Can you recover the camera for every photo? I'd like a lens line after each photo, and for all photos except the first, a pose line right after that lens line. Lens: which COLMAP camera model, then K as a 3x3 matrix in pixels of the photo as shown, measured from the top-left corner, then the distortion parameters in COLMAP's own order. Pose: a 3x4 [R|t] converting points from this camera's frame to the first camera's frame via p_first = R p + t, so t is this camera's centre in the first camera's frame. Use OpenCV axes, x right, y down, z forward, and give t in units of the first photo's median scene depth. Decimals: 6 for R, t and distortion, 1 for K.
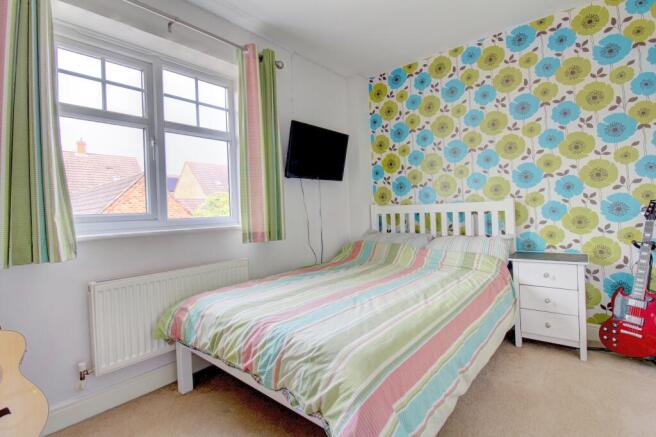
lens RADIAL K [[319.3, 0, 331.2], [0, 319.3, 210.2], [0, 0, 1]] dist [-0.000582, -0.000152]
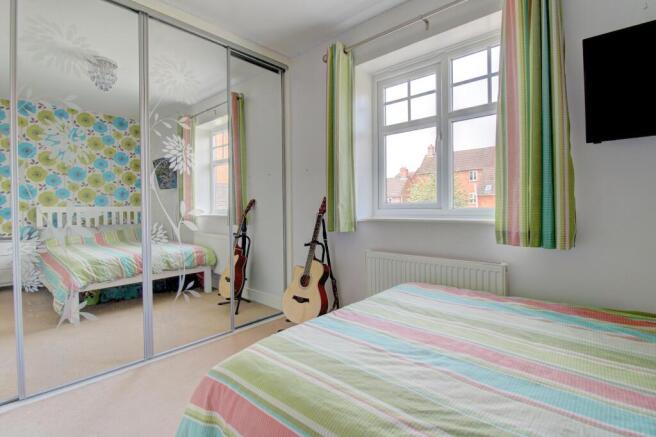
lens RADIAL K [[319.3, 0, 331.2], [0, 319.3, 210.2], [0, 0, 1]] dist [-0.000582, -0.000152]
pose [[-0.046391, 0.043951, -0.997956, 0.591584], [0.011940, 0.998985, 0.043442, -0.017466], [0.998852, -0.009901, -0.046869, 0.749705]]
